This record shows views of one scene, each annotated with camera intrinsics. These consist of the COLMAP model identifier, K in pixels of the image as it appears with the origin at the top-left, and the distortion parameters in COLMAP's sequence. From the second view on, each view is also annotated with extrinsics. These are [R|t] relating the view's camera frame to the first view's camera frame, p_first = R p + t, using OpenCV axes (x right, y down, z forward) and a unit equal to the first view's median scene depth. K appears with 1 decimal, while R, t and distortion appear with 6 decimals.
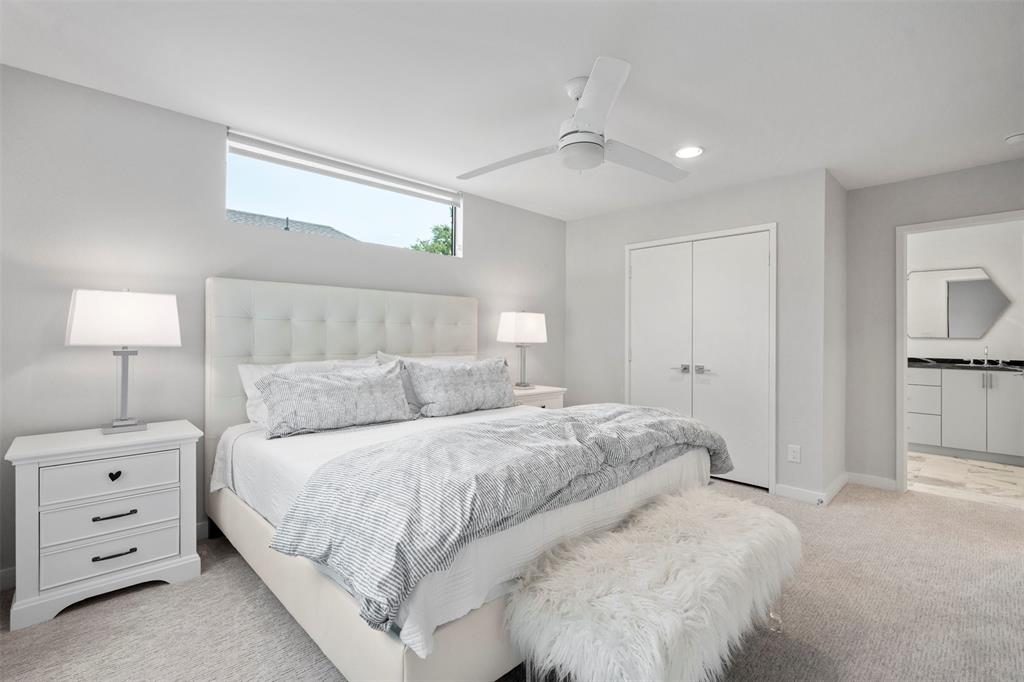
lens RADIAL K [[469.3, 0, 512.0], [0, 469.3, 341.0], [0, 0, 1]] dist [-0.023206, -0.000015]
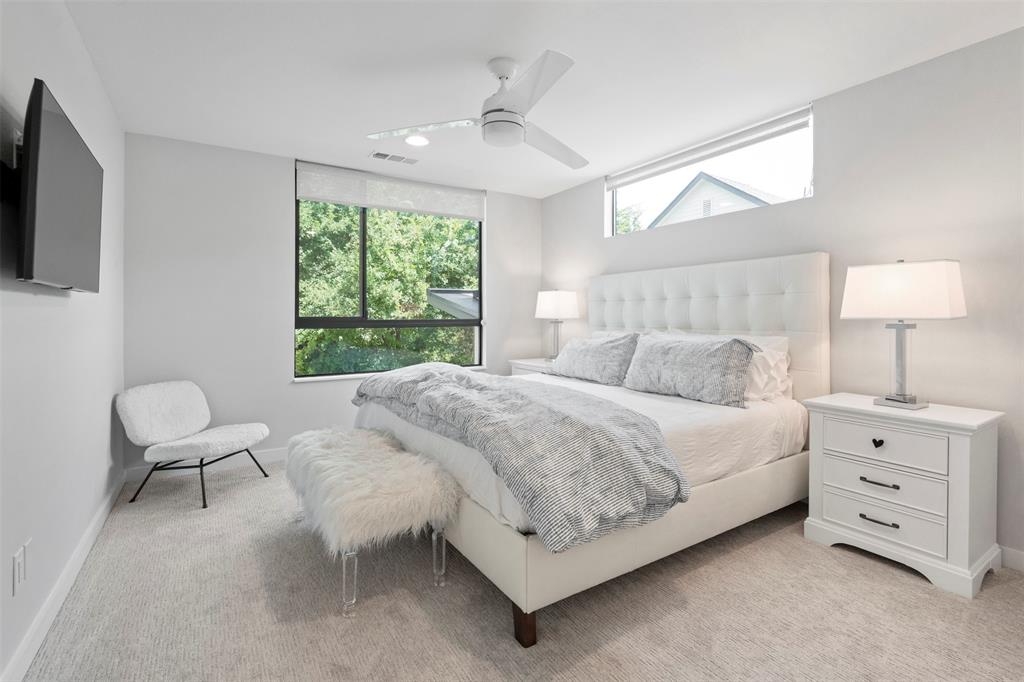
lens RADIAL K [[480.8, 0, 509.3], [0, 480.8, 311.9], [0, 0, 1]] dist [0.043669, 0.000096]
pose [[-0.203566, -0.005412, -0.979046, 0.437095], [0.004789, 0.999967, -0.006524, -0.002234], [0.979050, -0.006016, -0.203533, 0.440376]]
